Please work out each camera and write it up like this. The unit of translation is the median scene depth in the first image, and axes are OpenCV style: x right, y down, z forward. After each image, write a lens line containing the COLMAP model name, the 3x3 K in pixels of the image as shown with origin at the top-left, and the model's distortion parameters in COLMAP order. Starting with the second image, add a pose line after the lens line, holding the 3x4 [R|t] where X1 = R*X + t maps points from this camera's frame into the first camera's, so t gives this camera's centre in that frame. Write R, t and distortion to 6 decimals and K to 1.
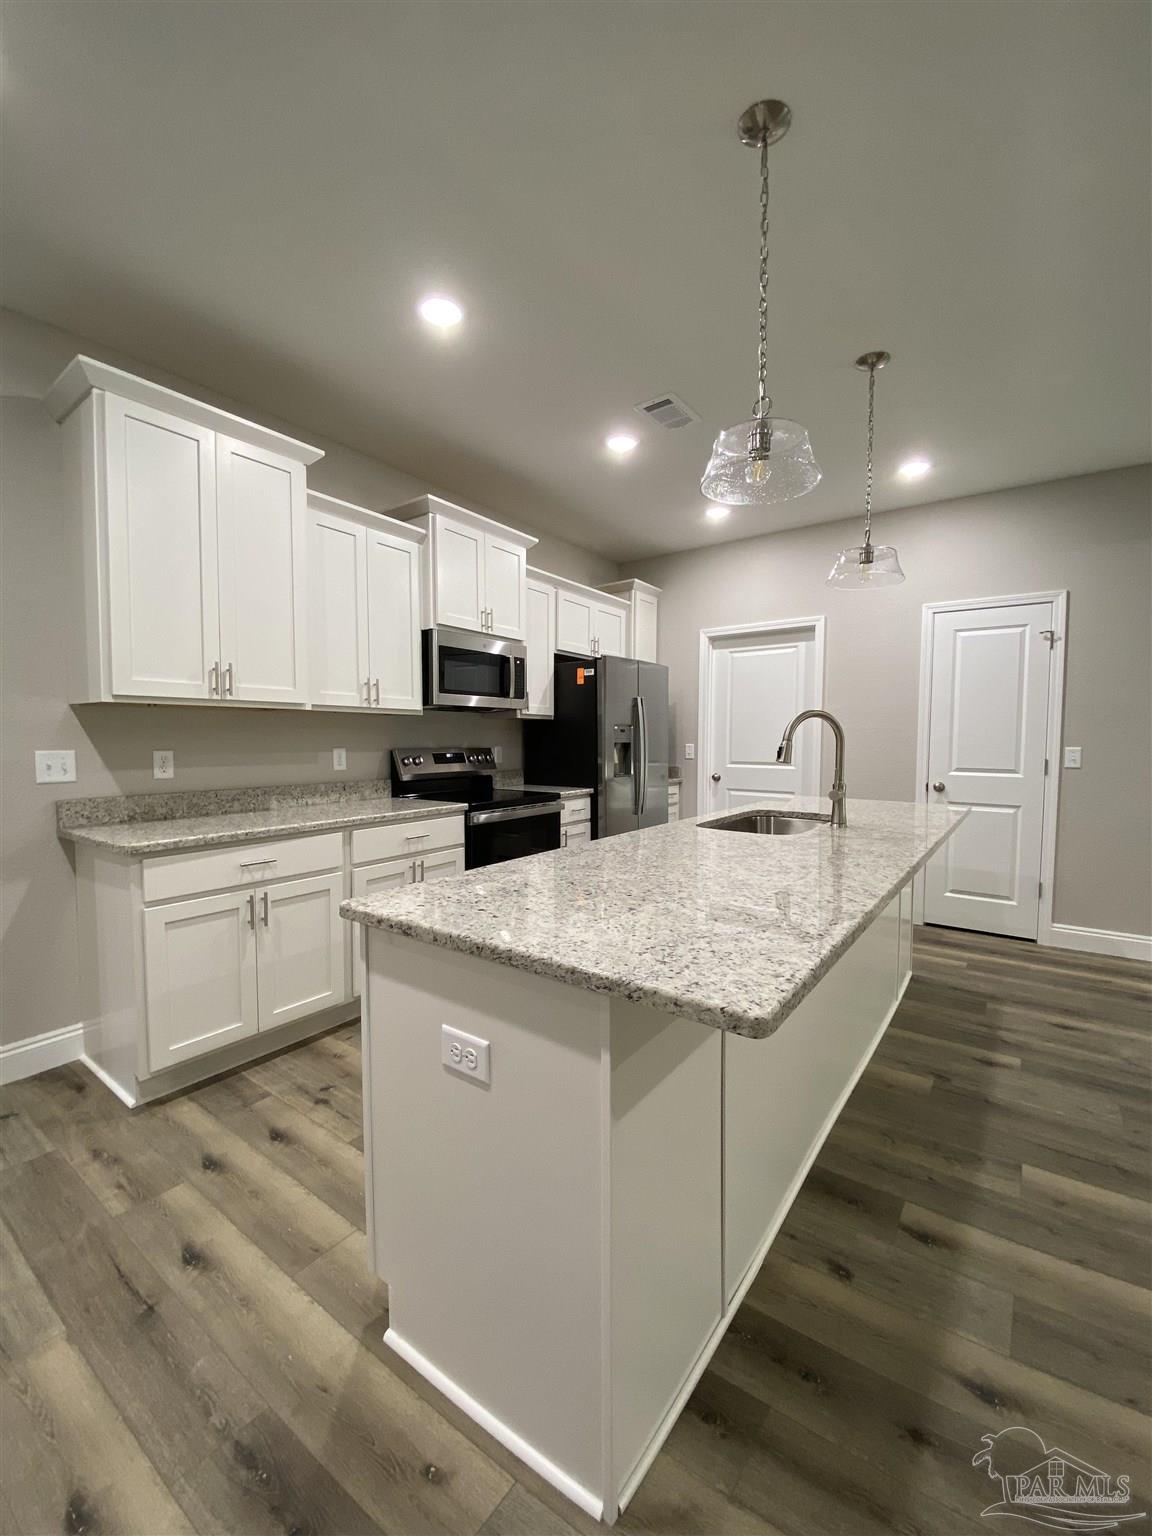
lens RADIAL K [[625.1, 0, 576.0], [0, 625.1, 768.0], [0, 0, 1]] dist [0.036764, -0.025346]
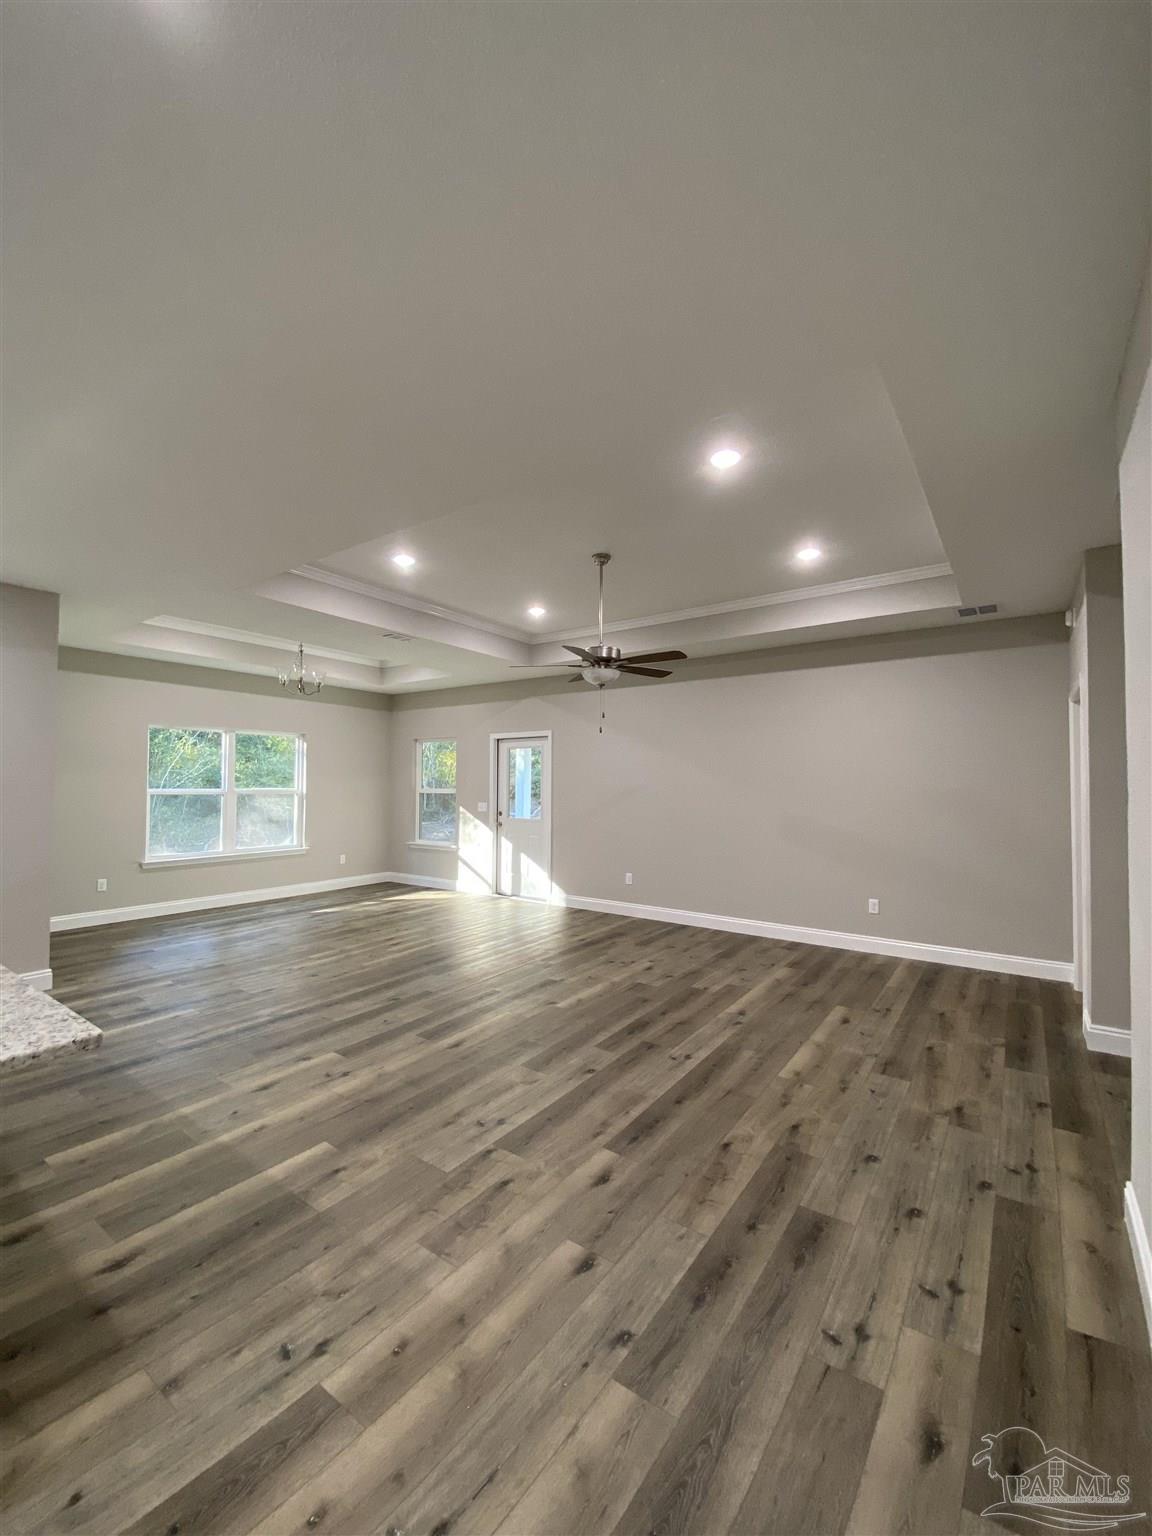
lens RADIAL K [[625.1, 0, 576.0], [0, 625.1, 768.0], [0, 0, 1]] dist [0.036764, -0.025346]
pose [[0.002389, 0.022019, 0.999755, -0.740332], [0.050166, 0.998496, -0.022111, -0.109478], [-0.998738, 0.050206, 0.001281, -0.158133]]
